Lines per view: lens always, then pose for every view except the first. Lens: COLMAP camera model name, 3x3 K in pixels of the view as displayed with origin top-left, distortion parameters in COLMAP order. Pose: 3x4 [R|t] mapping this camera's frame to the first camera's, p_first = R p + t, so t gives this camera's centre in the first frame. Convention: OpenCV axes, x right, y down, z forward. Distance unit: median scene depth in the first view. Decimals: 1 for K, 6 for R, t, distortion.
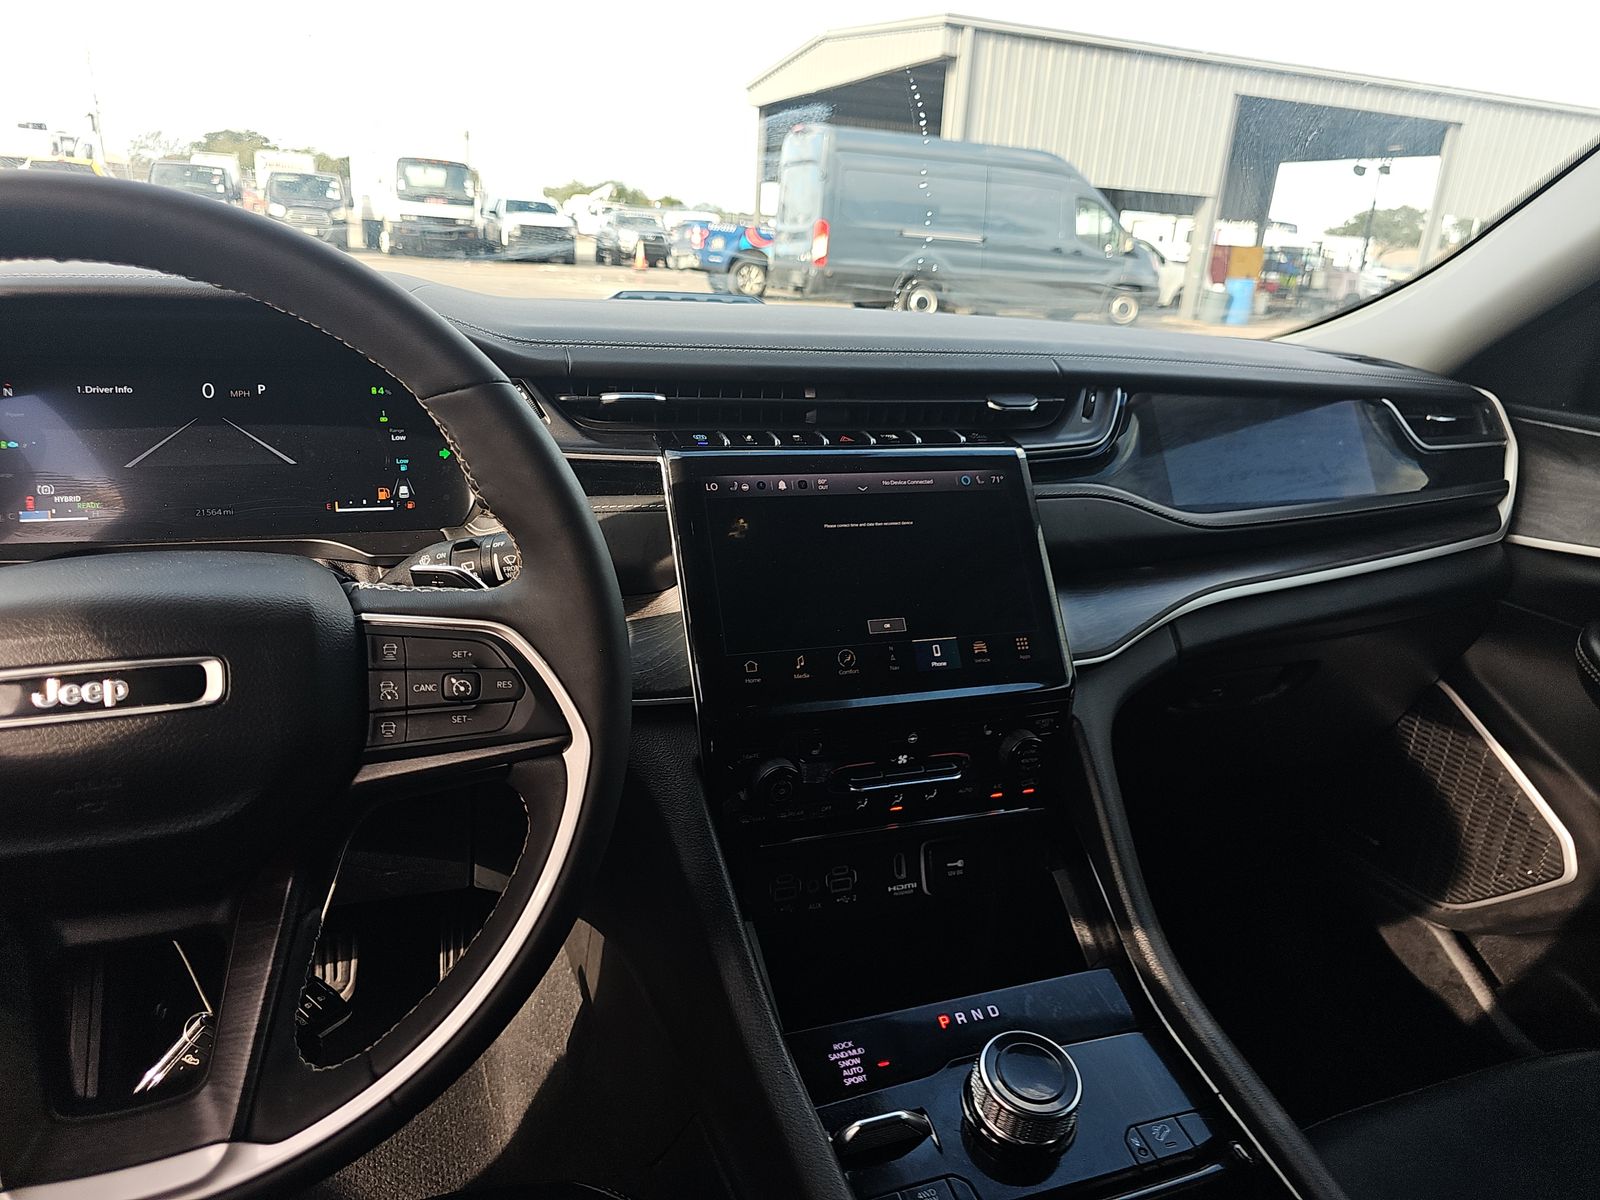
lens RADIAL K [[1067.1, 0, 810.9], [0, 1067.1, 593.2], [0, 0, 1]] dist [0.032944, -0.030127]
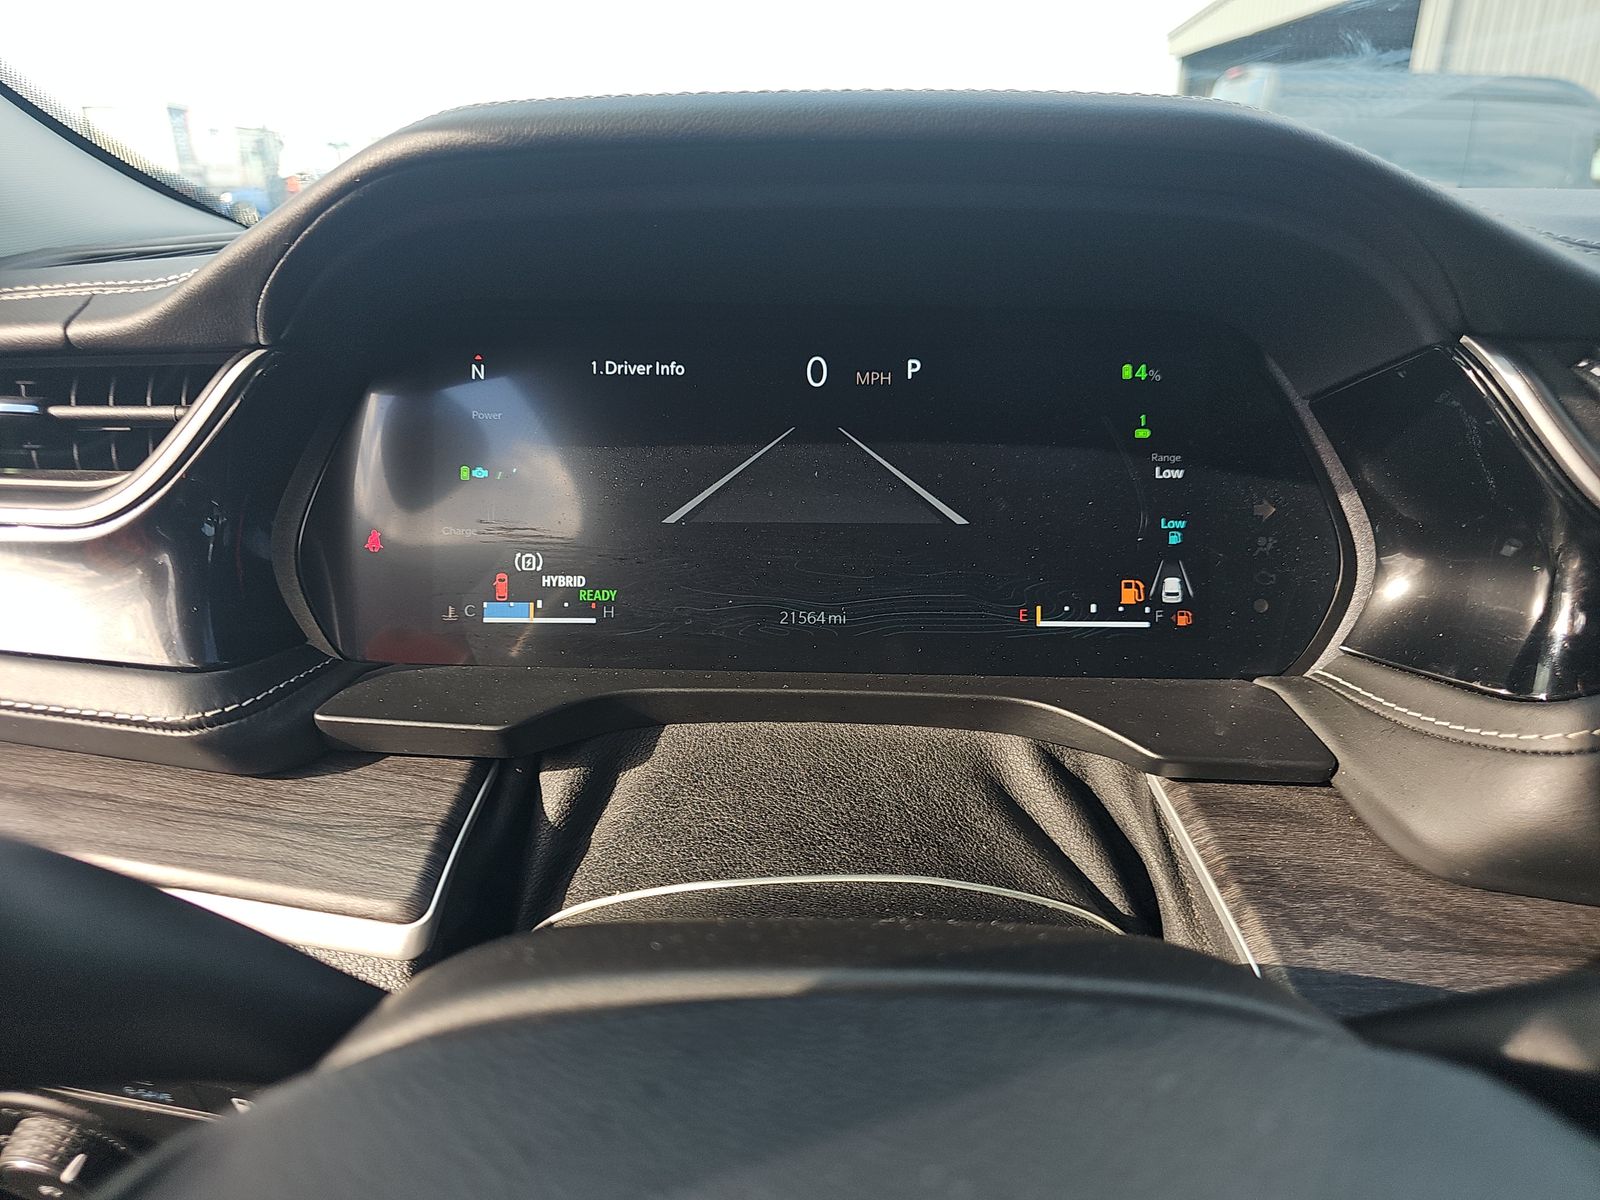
lens RADIAL K [[1067.1, 0, 793.5], [0, 1067.1, 595.8], [0, 0, 1]] dist [0.032944, -0.030127]
pose [[0.939482, 0.077715, -0.333667, -0.417333], [-0.070297, 0.996937, 0.034267, -0.106163], [0.335308, -0.008737, 0.942068, 0.556808]]
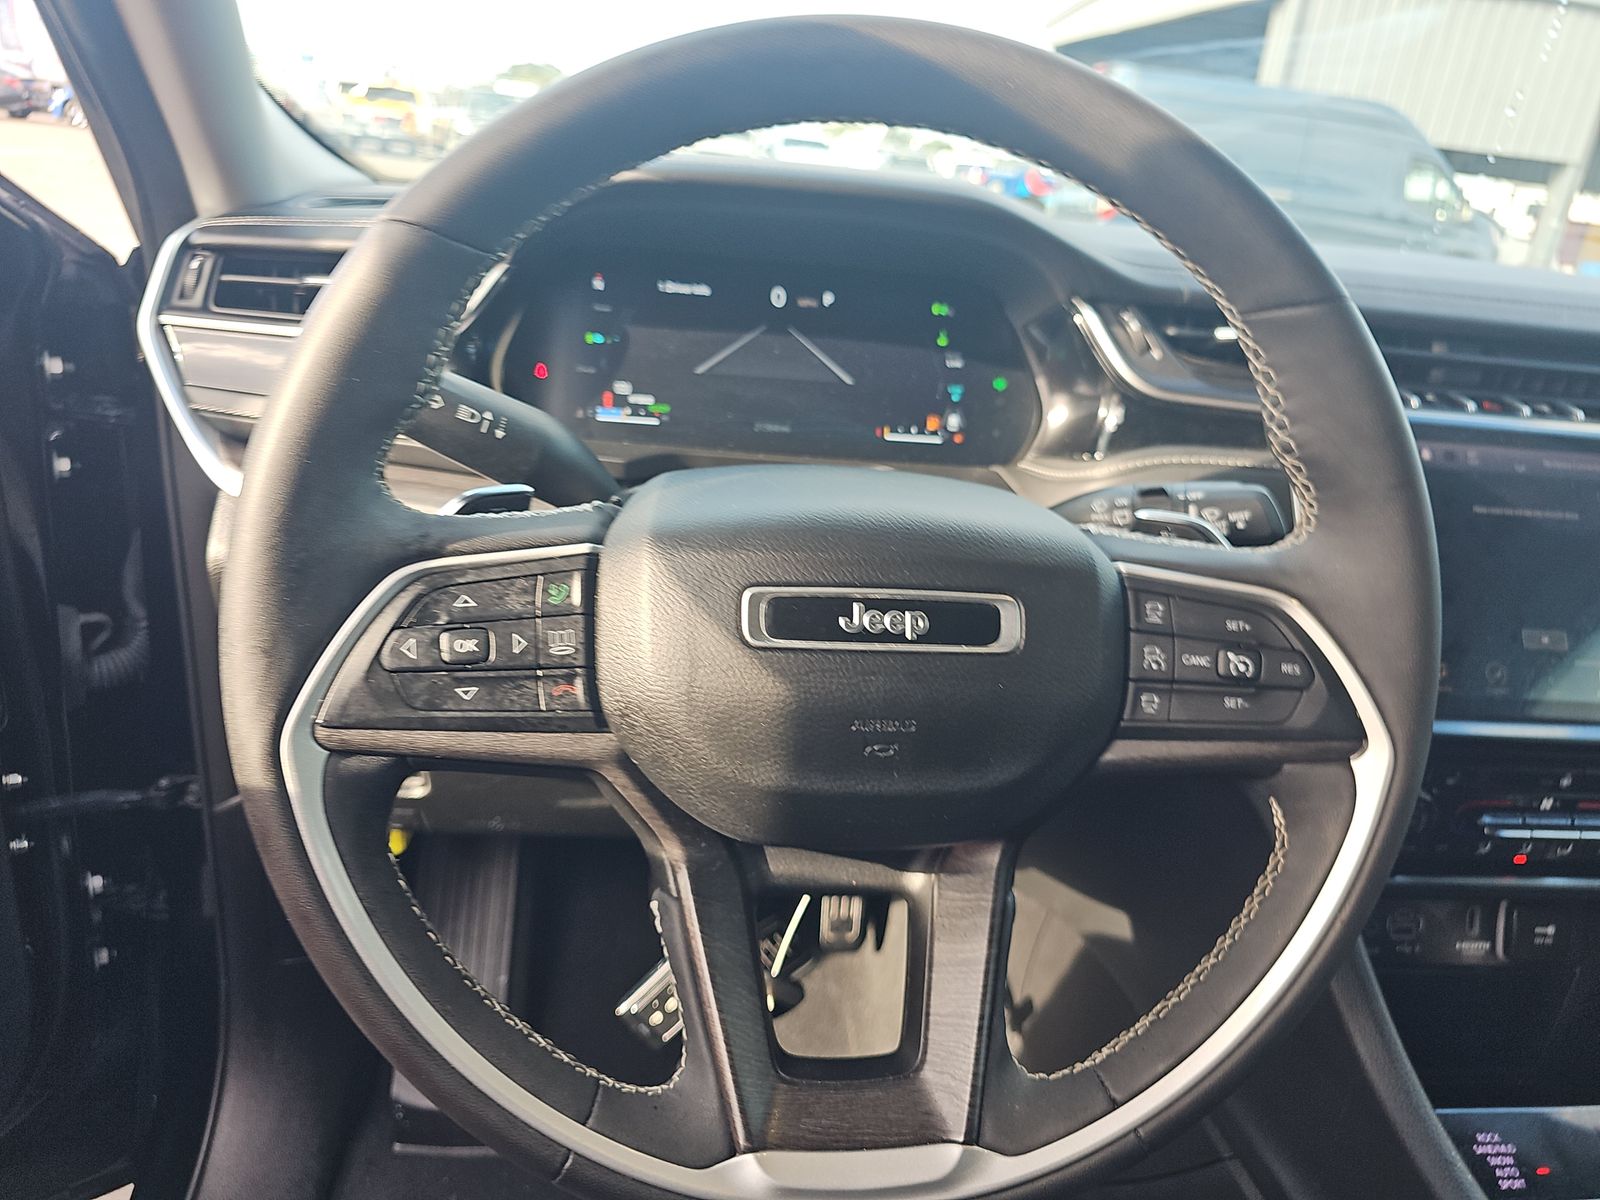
lens RADIAL K [[1067.1, 0, 787.8], [0, 1067.1, 608.9], [0, 0, 1]] dist [0.032944, -0.030127]
pose [[0.969852, 0.127742, -0.207533, -0.338163], [-0.115963, 0.990922, 0.068014, 0.019107], [0.214338, -0.041897, 0.975861, 0.076947]]
